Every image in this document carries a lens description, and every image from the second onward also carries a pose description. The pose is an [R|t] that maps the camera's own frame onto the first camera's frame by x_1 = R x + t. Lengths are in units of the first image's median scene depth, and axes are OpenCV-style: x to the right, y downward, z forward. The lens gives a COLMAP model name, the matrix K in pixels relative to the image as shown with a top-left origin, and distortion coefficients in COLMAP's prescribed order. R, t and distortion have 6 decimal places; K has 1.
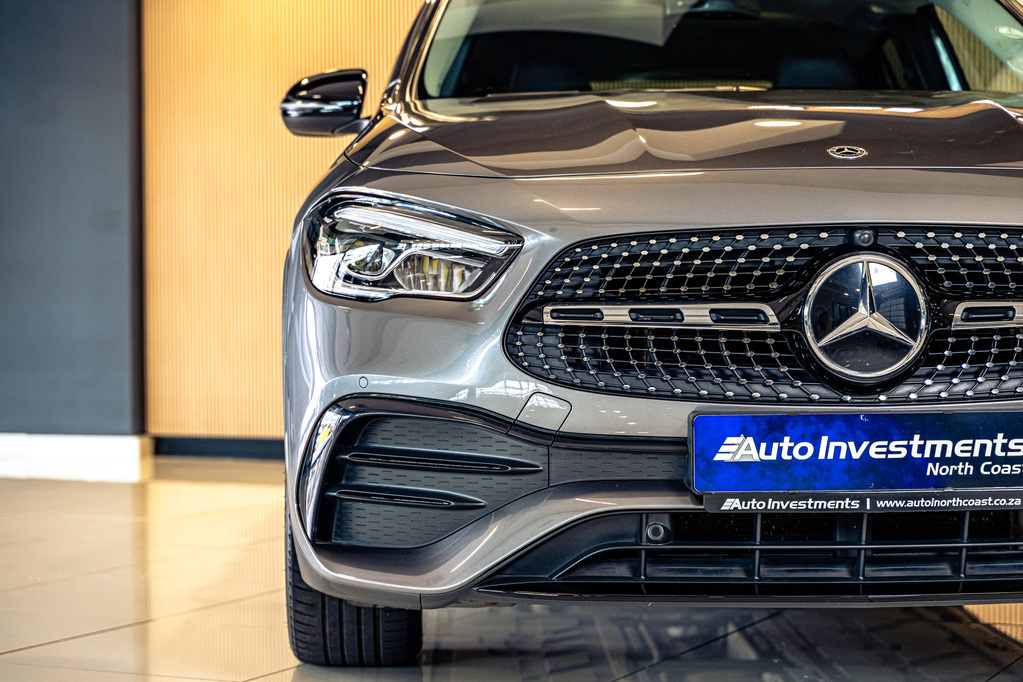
lens RADIAL K [[2165.0, 0, 507.7], [0, 2165.0, 344.9], [0, 0, 1]] dist [-0.020199, 0.000000]
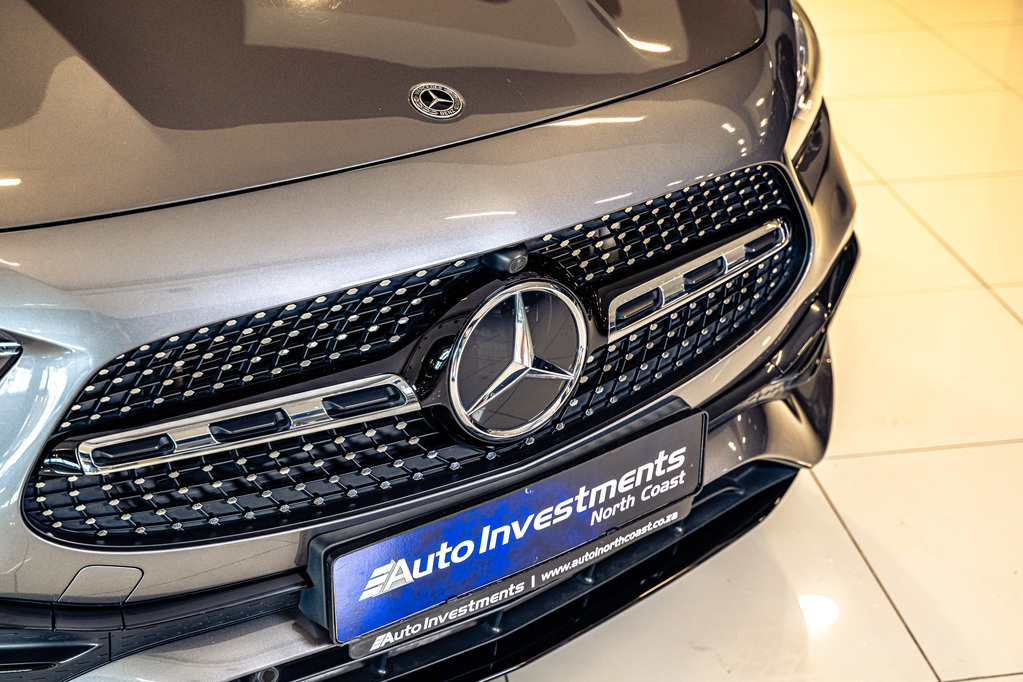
lens RADIAL K [[1630.8, 0, 511.1], [0, 1630.8, 342.4], [0, 0, 1]] dist [-0.021969, 0.000000]
pose [[0.816573, -0.260317, 0.515212, -0.121020], [0.002704, 0.894256, 0.447548, -0.265392], [-0.577236, -0.364063, 0.730929, 0.590539]]
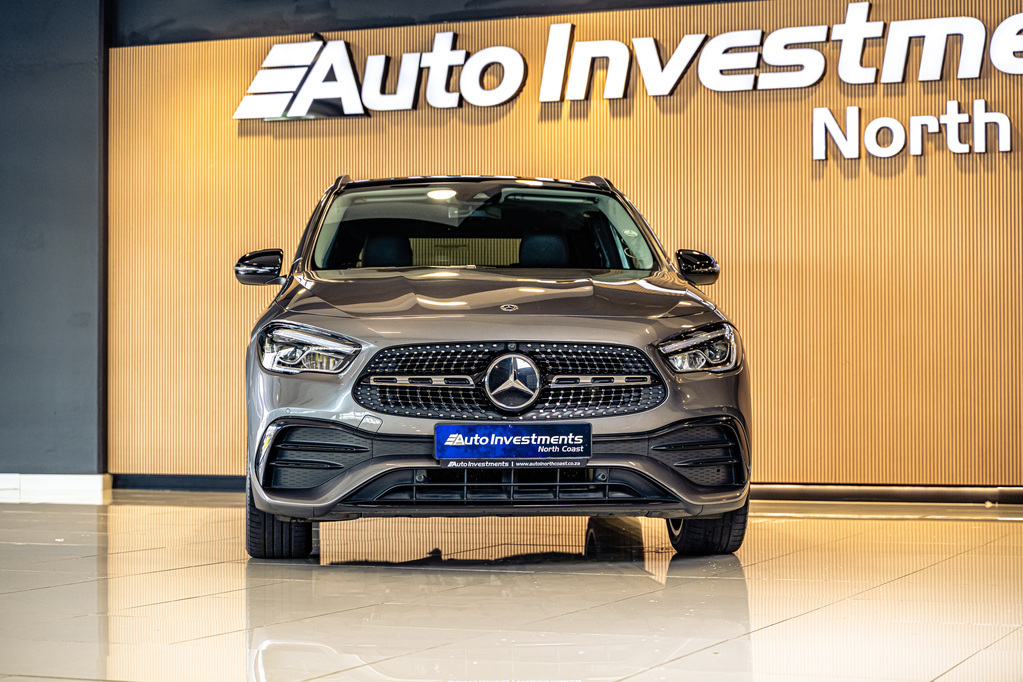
lens RADIAL K [[2165.0, 0, 504.9], [0, 2165.0, 340.3], [0, 0, 1]] dist [-0.020199, 0.000000]
pose [[0.998310, 0.006697, 0.057730, 0.026218], [-0.004306, 0.999132, -0.041428, 0.037046], [-0.057957, 0.041110, 0.997472, -1.247161]]
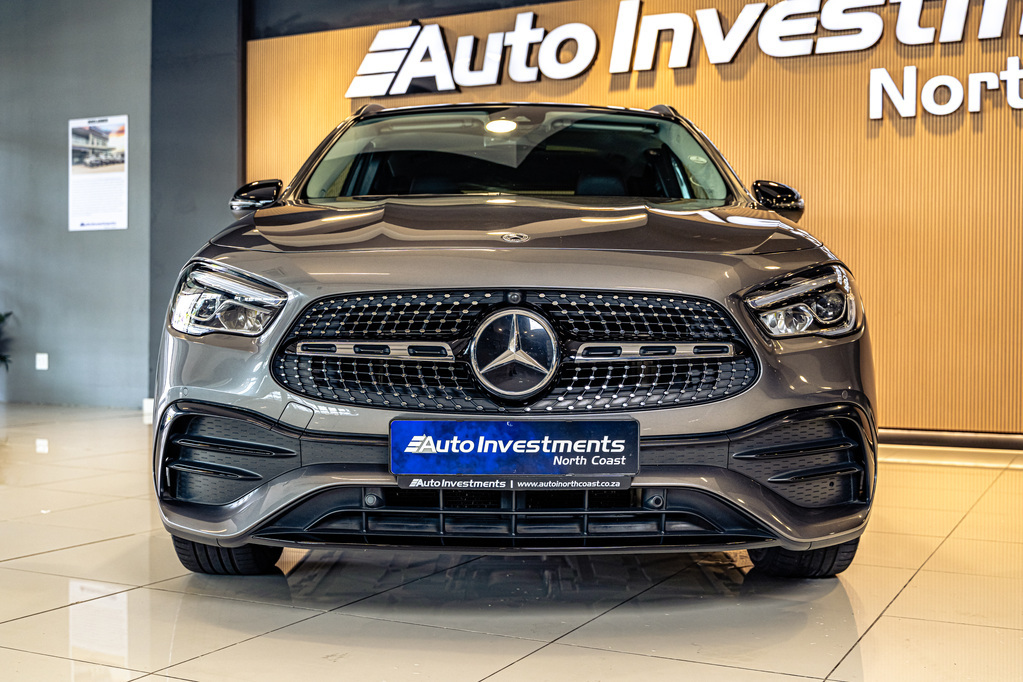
lens RADIAL K [[1220.0, 0, 518.8], [0, 1220.0, 341.5], [0, 0, 1]] dist [0.000914, 0.000000]
pose [[0.999733, 0.012759, -0.019253, 0.181992], [-0.012768, 0.999918, -0.000370, -0.020064], [0.019247, 0.000616, 0.999815, 0.191820]]
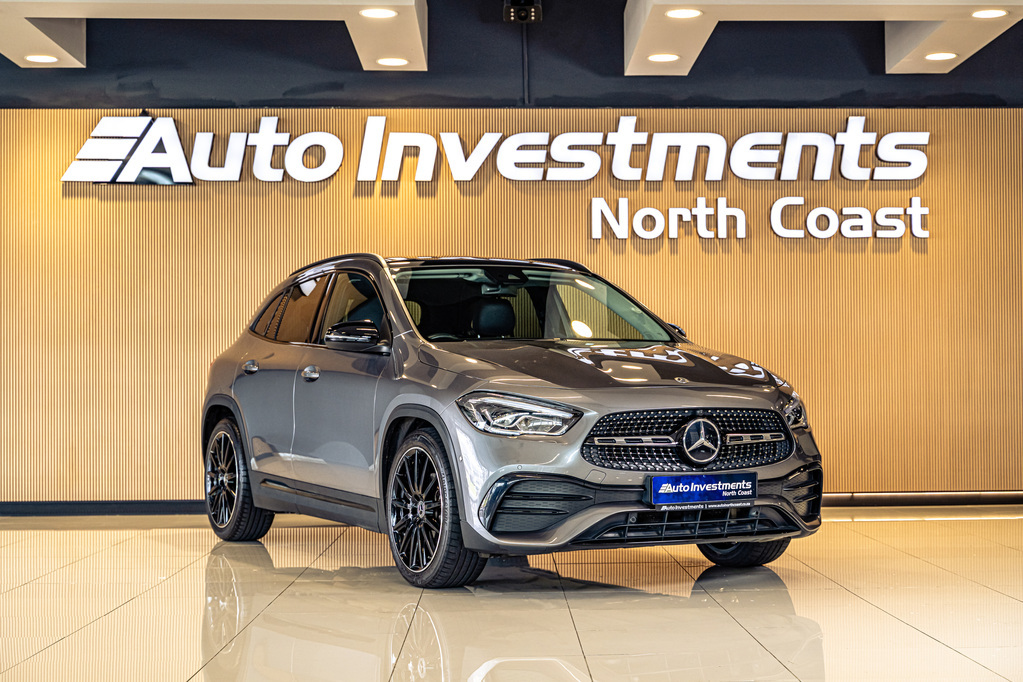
lens RADIAL K [[1813.7, 0, 584.5], [0, 1813.7, 337.2], [0, 0, 1]] dist [-0.011564, 0.000000]
pose [[0.879048, 0.012778, 0.476561, -1.095288], [0.008650, 0.999049, -0.042743, -0.047647], [-0.476654, 0.041695, 0.878101, -1.012839]]
